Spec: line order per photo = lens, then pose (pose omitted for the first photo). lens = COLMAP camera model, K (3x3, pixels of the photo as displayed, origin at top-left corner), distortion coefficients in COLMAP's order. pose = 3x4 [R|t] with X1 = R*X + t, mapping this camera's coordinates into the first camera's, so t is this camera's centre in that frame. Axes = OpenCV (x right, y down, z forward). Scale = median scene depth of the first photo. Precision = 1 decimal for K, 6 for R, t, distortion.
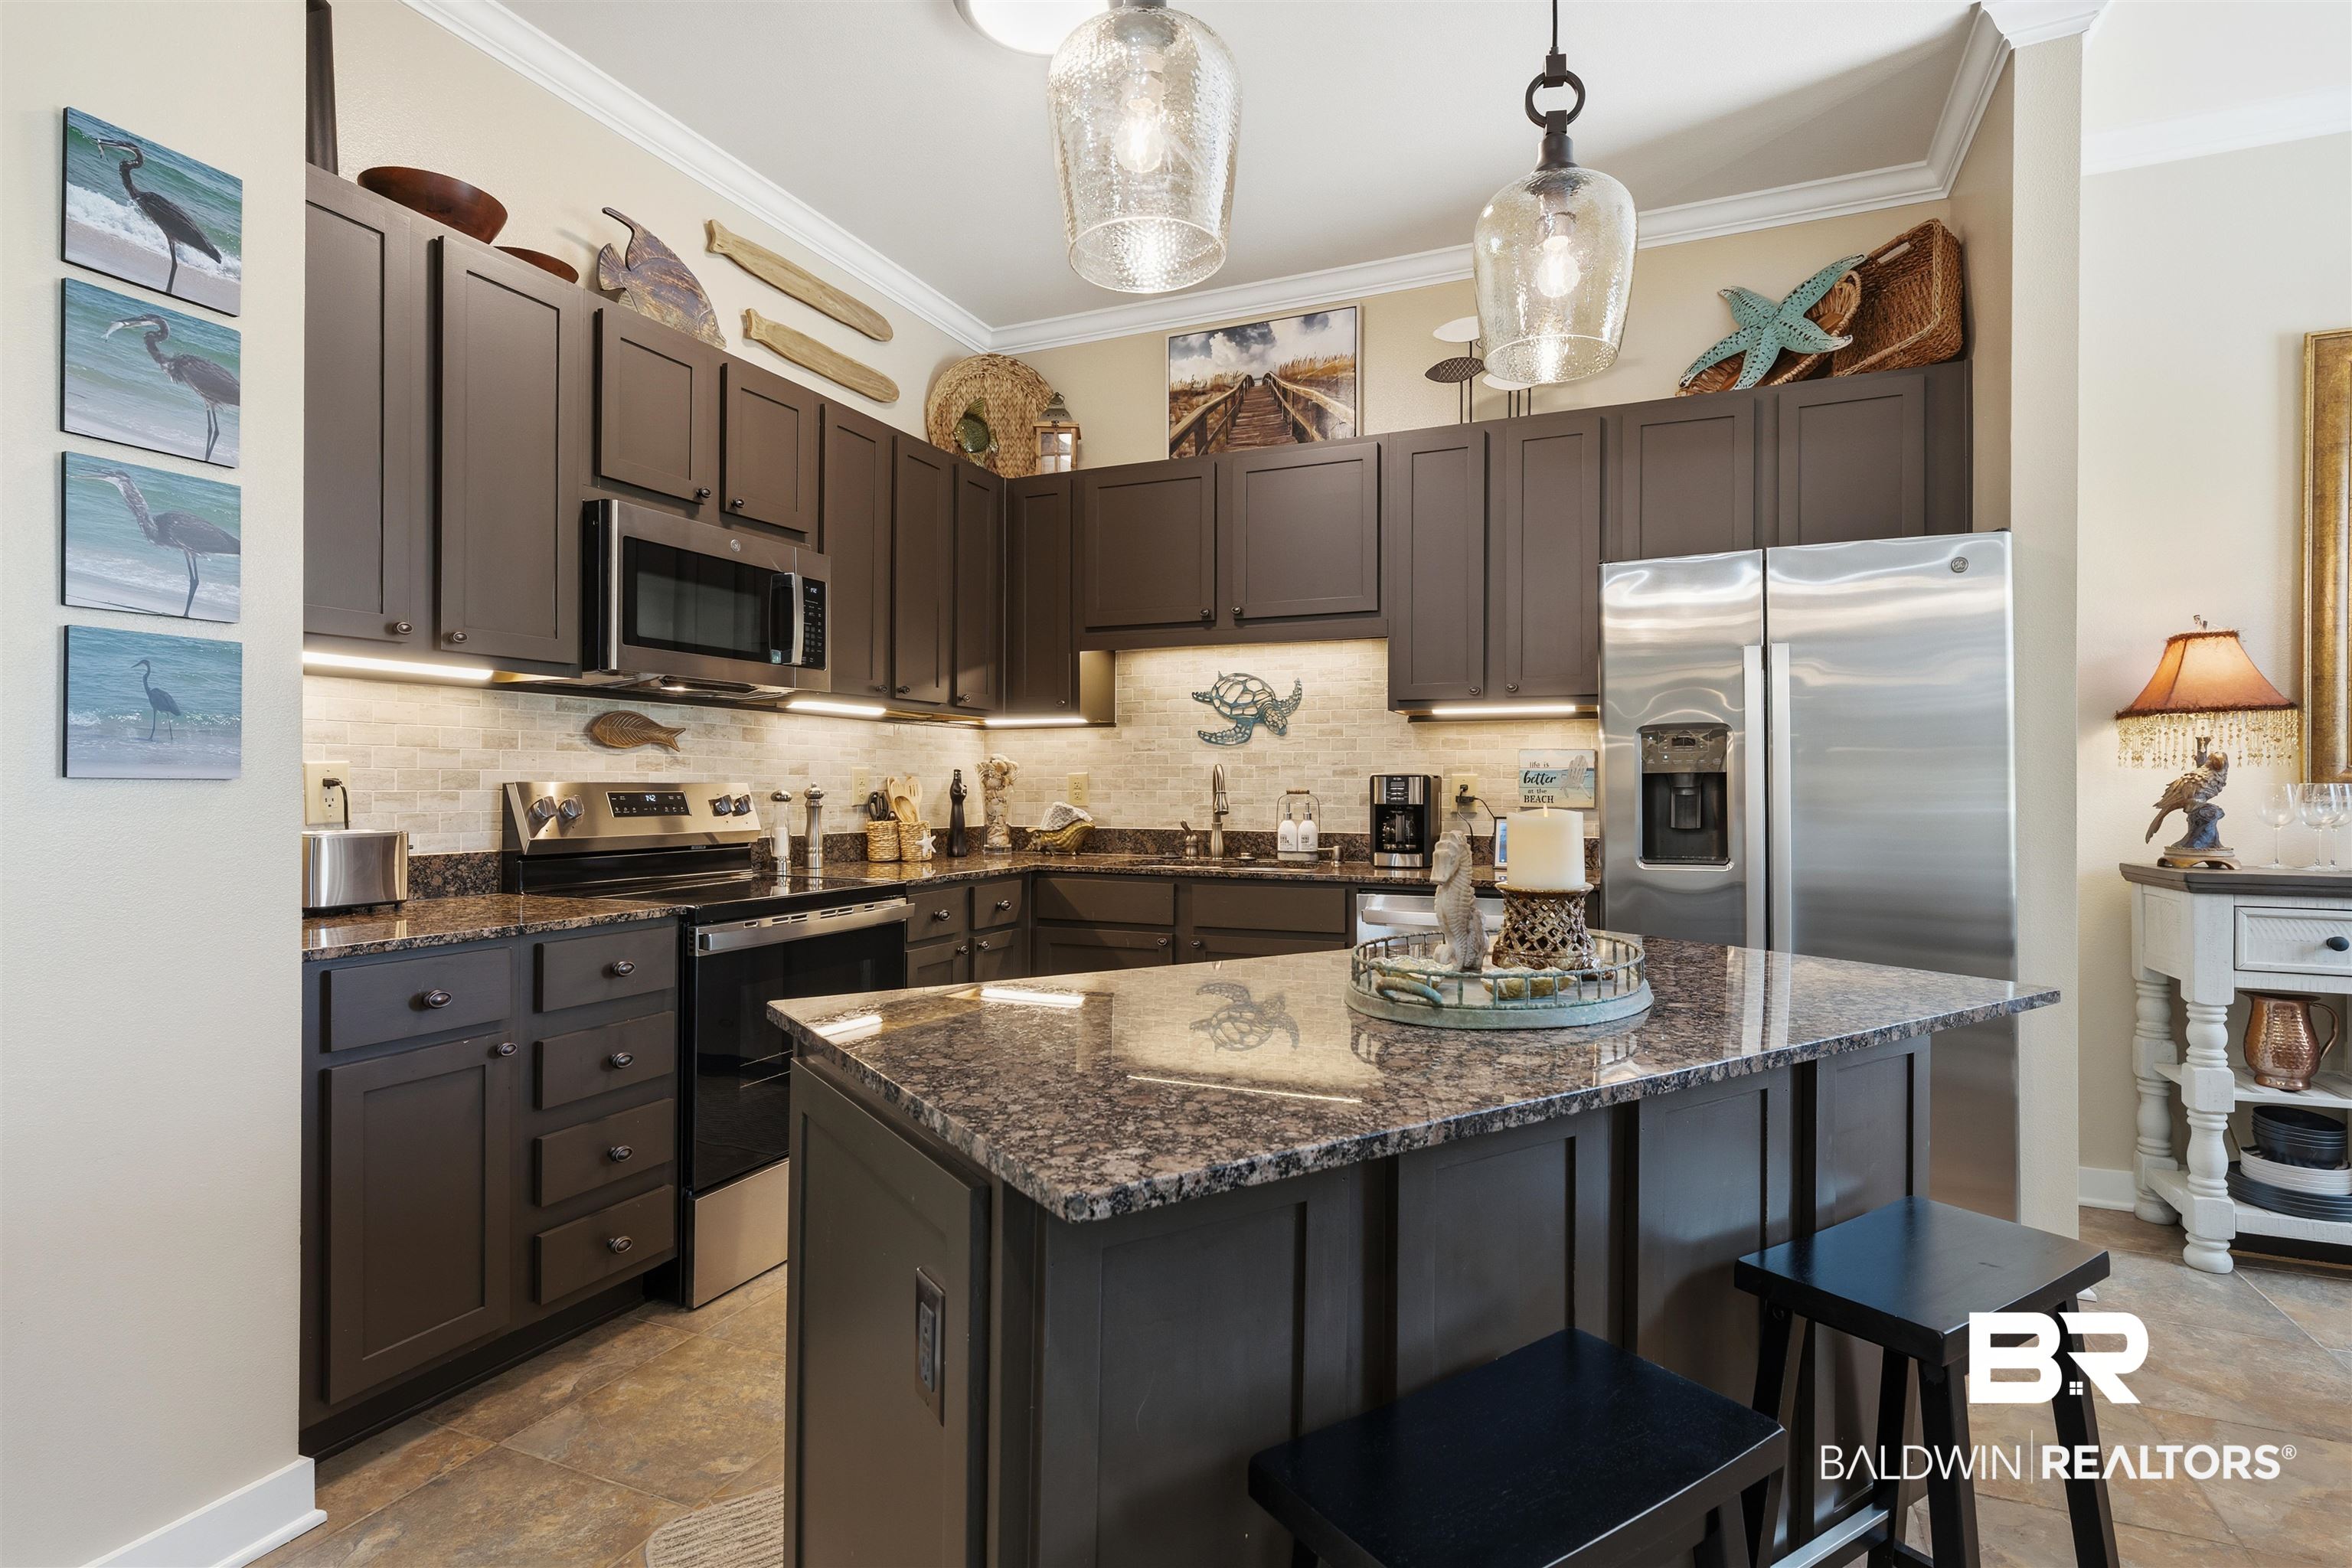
lens RADIAL K [[1163.1, 0, 1176.3], [0, 1163.1, 779.7], [0, 0, 1]] dist [-0.001180, 0.000111]
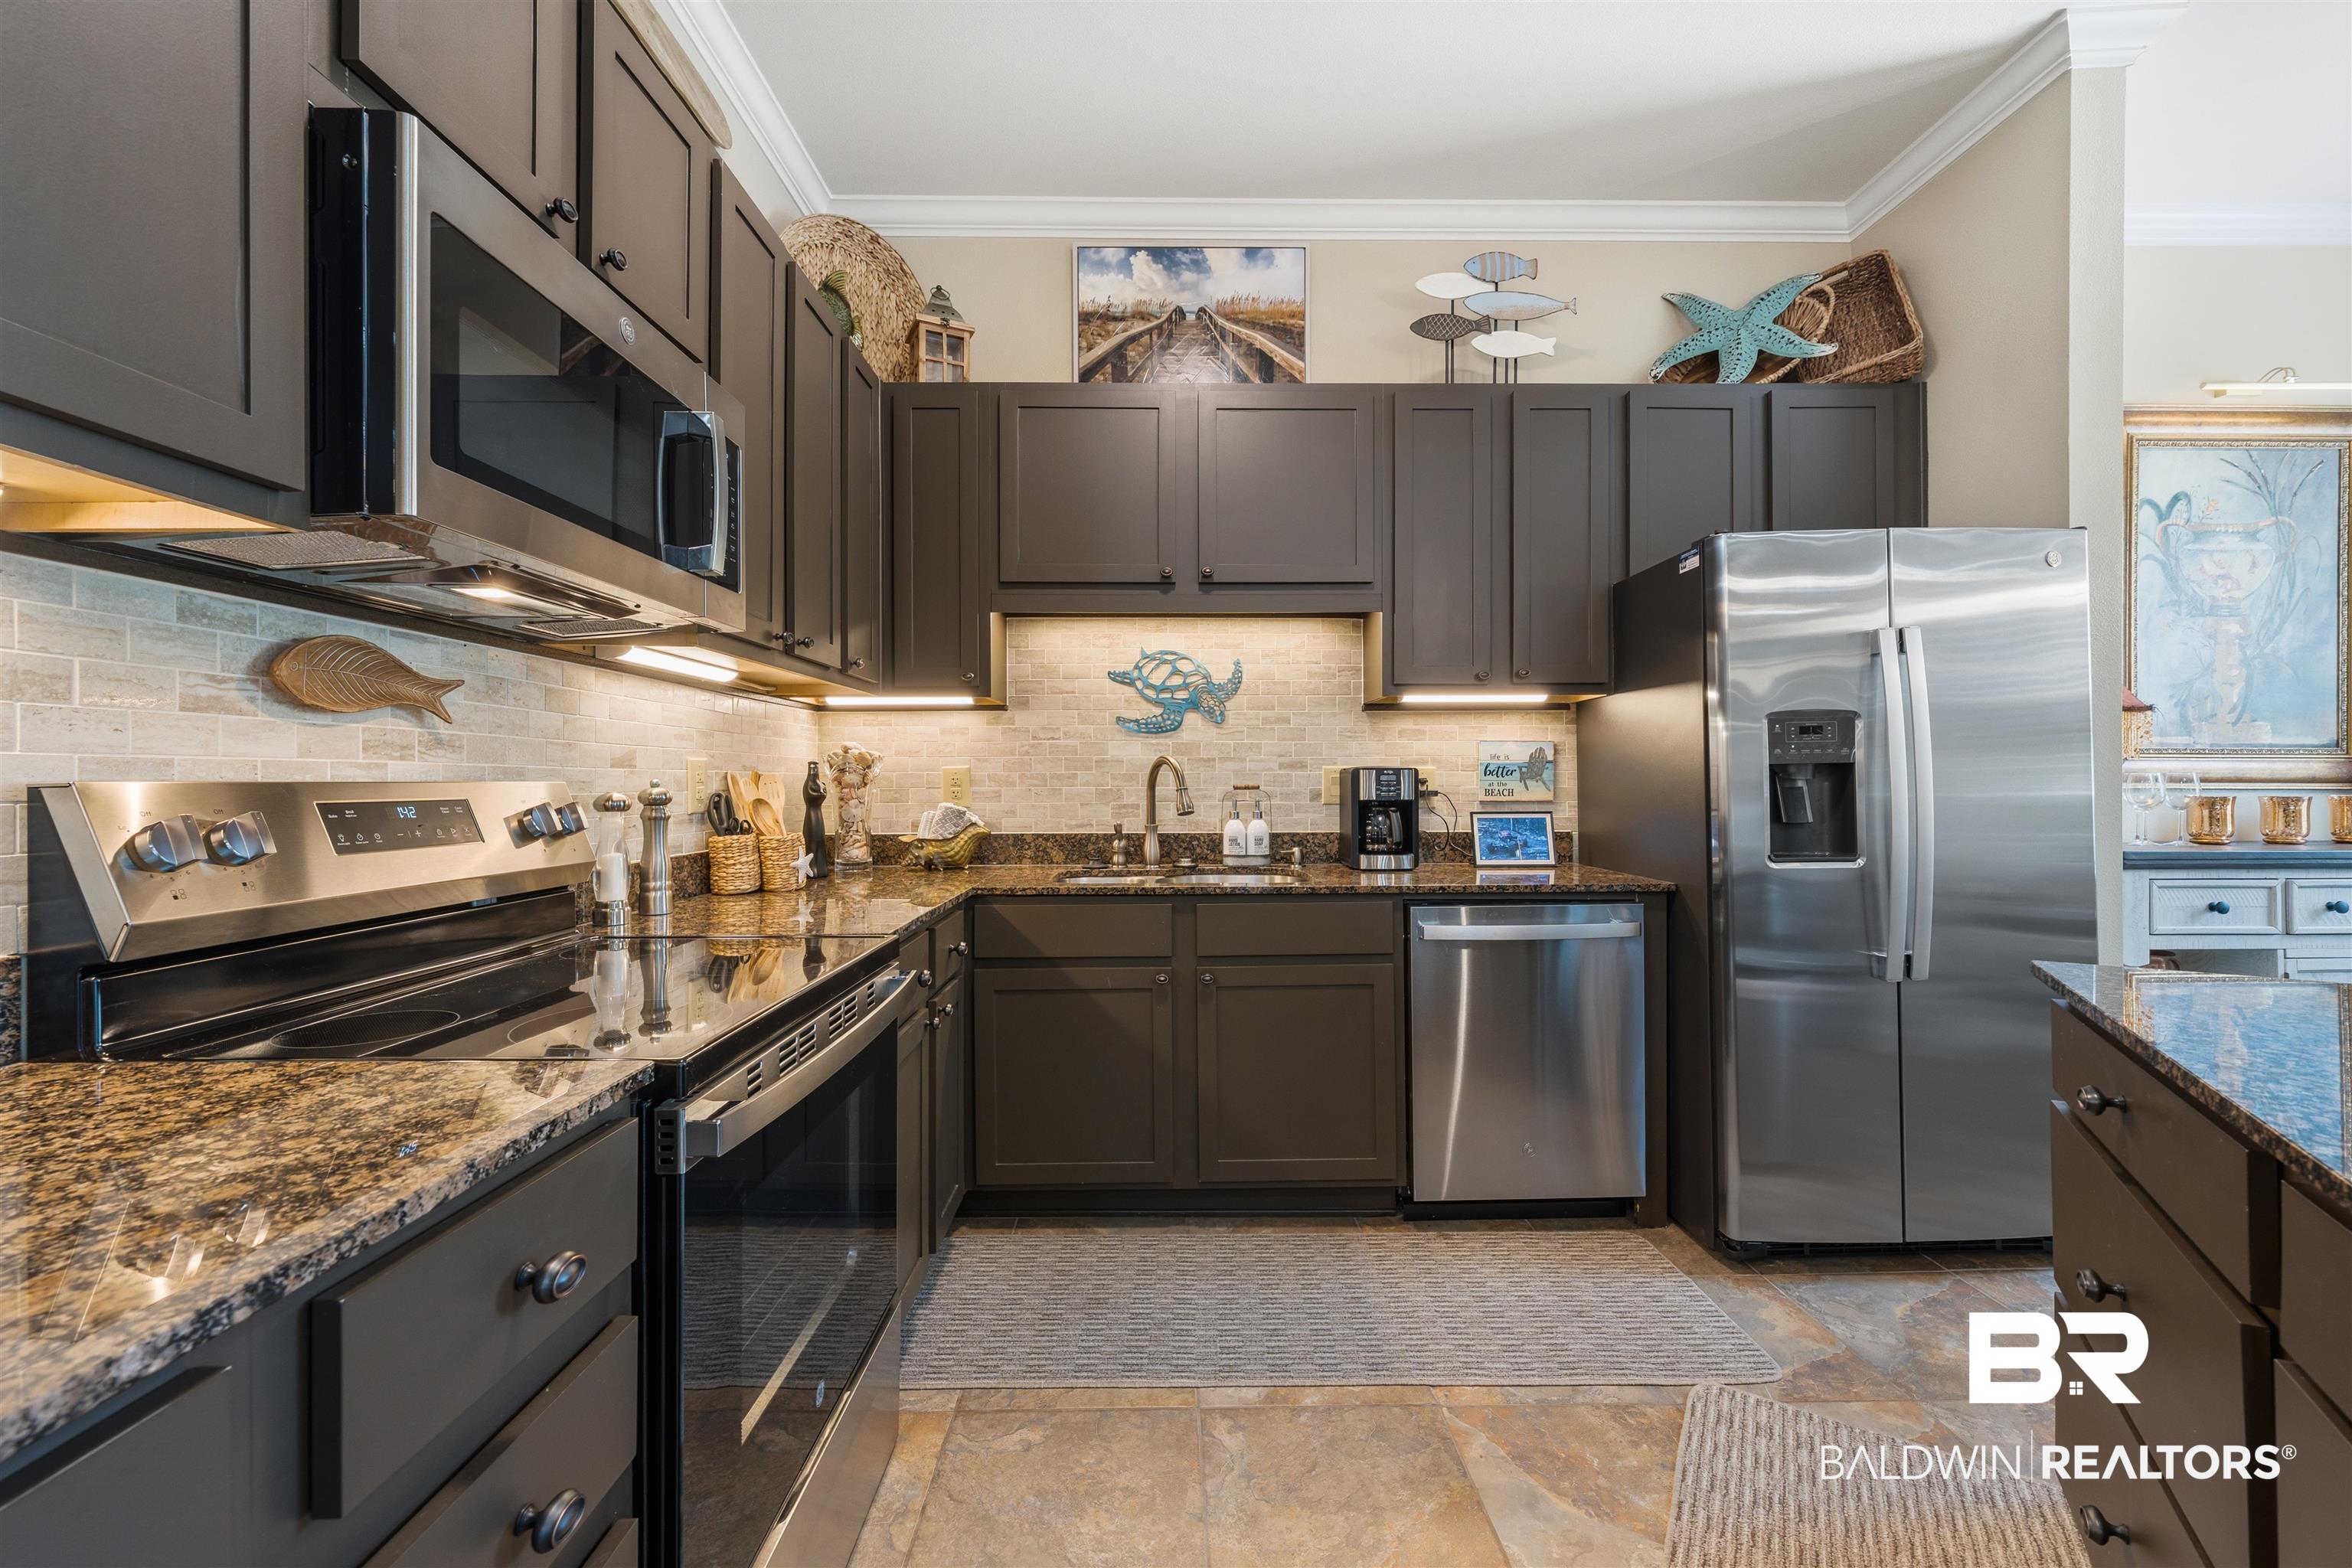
lens RADIAL K [[950.9, 0, 1177.7], [0, 950.9, 782.1], [0, 0, 1]] dist [0.001423, -0.000436]
pose [[0.910221, -0.007098, 0.414062, -0.244446], [0.004227, 0.999960, 0.007848, 0.000597], [-0.414101, -0.005394, 0.910215, 0.370449]]
